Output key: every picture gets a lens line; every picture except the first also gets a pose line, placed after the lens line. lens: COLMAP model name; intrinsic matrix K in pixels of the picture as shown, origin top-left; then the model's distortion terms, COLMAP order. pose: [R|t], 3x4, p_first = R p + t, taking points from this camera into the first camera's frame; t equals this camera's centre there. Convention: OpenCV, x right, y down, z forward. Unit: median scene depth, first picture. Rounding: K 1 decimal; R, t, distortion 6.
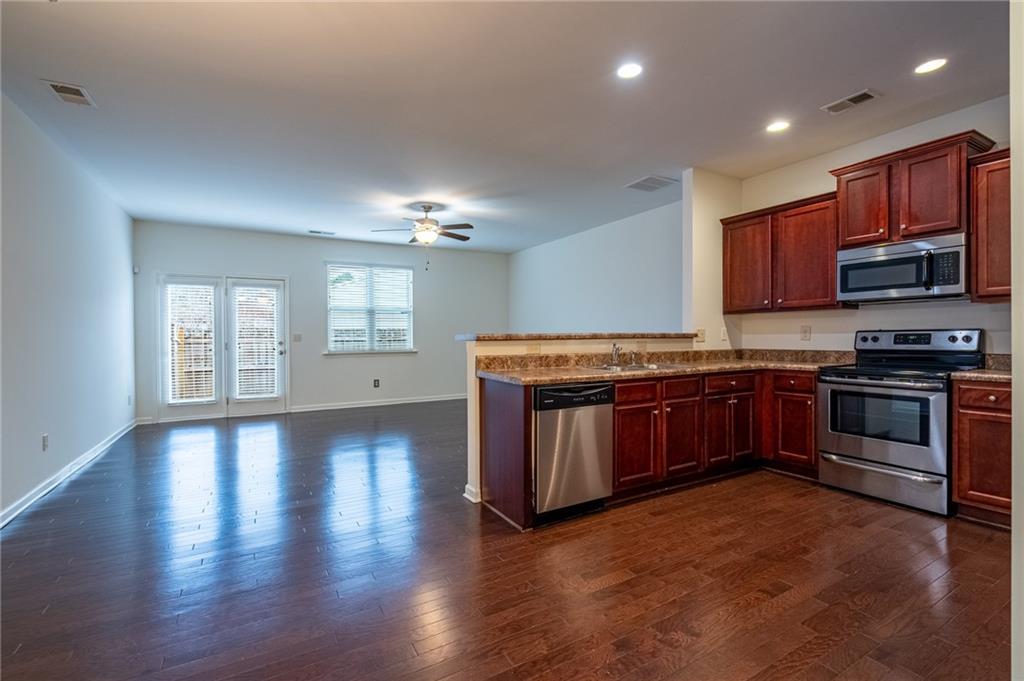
lens RADIAL K [[465.8, 0, 516.9], [0, 465.8, 343.5], [0, 0, 1]] dist [-0.000200, 0.000151]
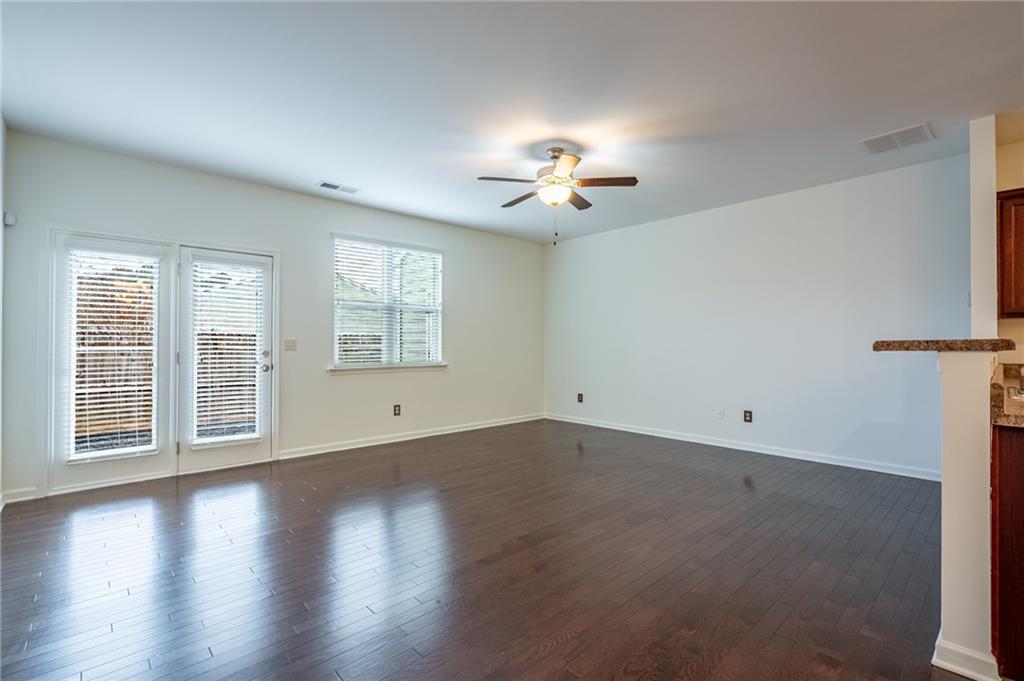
lens RADIAL K [[465.8, 0, 516.9], [0, 465.8, 343.5], [0, 0, 1]] dist [-0.000200, 0.000151]
pose [[0.972721, 0.008167, 0.231833, -0.616561], [-0.003103, 0.999749, -0.022198, -0.002037], [-0.231956, 0.020873, 0.972502, 0.563383]]
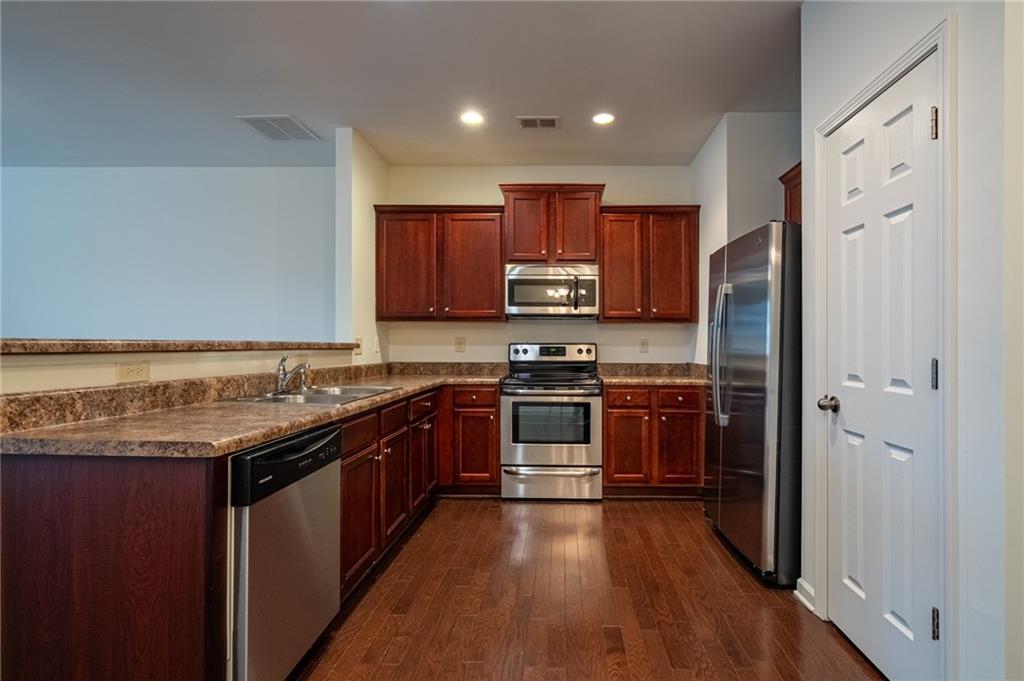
lens RADIAL K [[482.3, 0, 554.7], [0, 482.3, 348.8], [0, 0, 1]] dist [-0.000328, 0.000237]
pose [[0.509371, 0.005030, 0.860533, -0.161618], [0.004866, 0.999950, -0.008725, -0.005148], [-0.860533, 0.008632, 0.509321, 0.369277]]
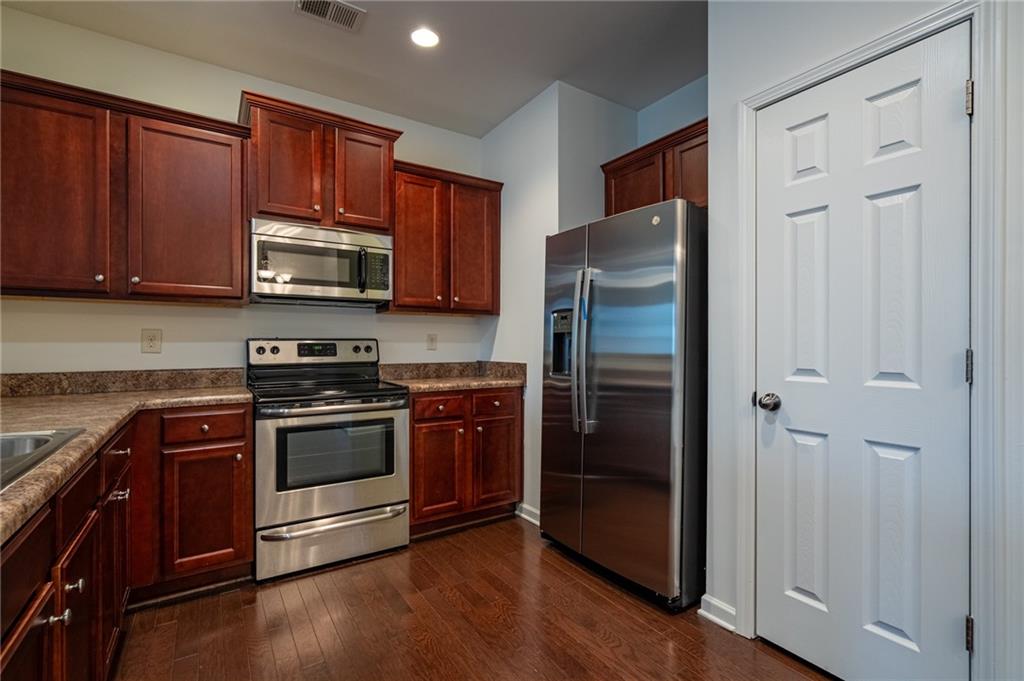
lens RADIAL K [[465.8, 0, 516.9], [0, 465.8, 343.5], [0, 0, 1]] dist [-0.000200, 0.000151]
pose [[-0.068261, 0.011487, 0.997601, 0.001986], [0.017308, 0.999797, -0.010328, -0.005718], [-0.997517, 0.016561, -0.068446, 0.665727]]
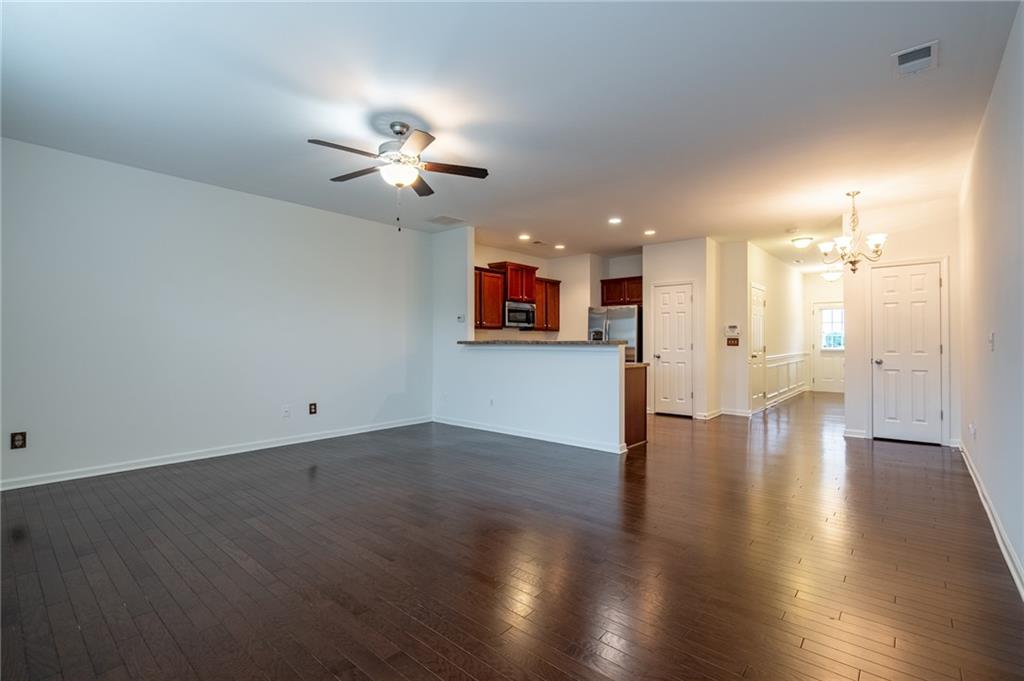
lens RADIAL K [[458.5, 0, 514.4], [0, 458.5, 343.4], [0, 0, 1]] dist [-0.000847, 0.000082]
pose [[-0.326097, 0.003955, 0.945328, -1.225106], [0.019073, 0.999815, 0.002397, -0.018431], [-0.945144, 0.018812, -0.326112, 1.616226]]
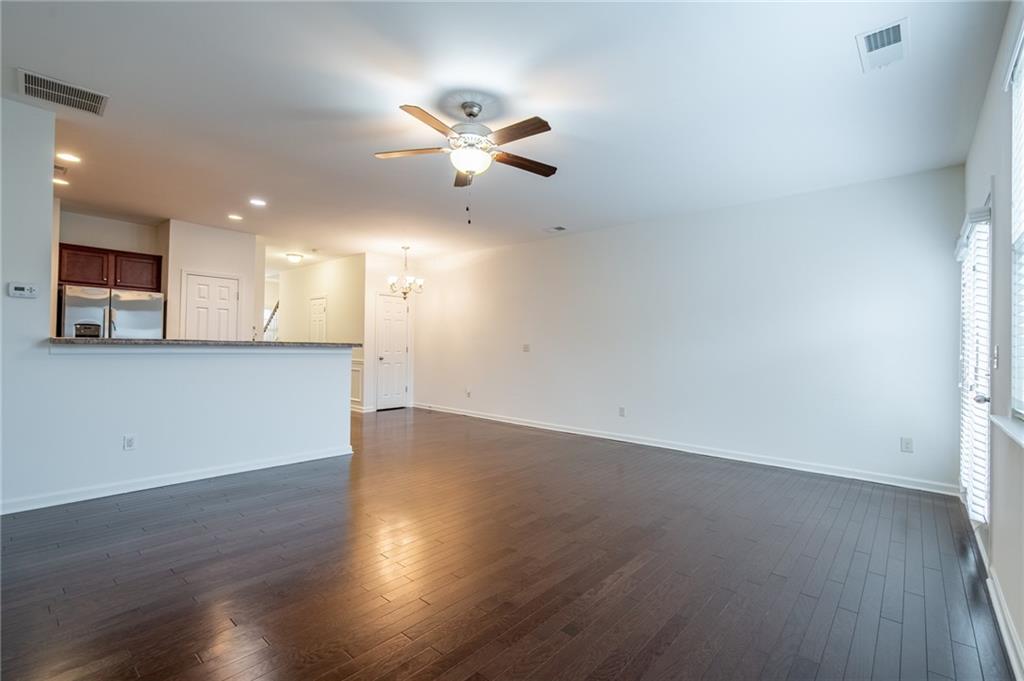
lens RADIAL K [[465.8, 0, 516.9], [0, 465.8, 343.5], [0, 0, 1]] dist [-0.000200, 0.000151]
pose [[-0.947042, -0.011180, -0.320916, -0.118245], [-0.015751, 0.999808, 0.011652, -0.040045], [0.320724, 0.016090, -0.947036, 2.340525]]
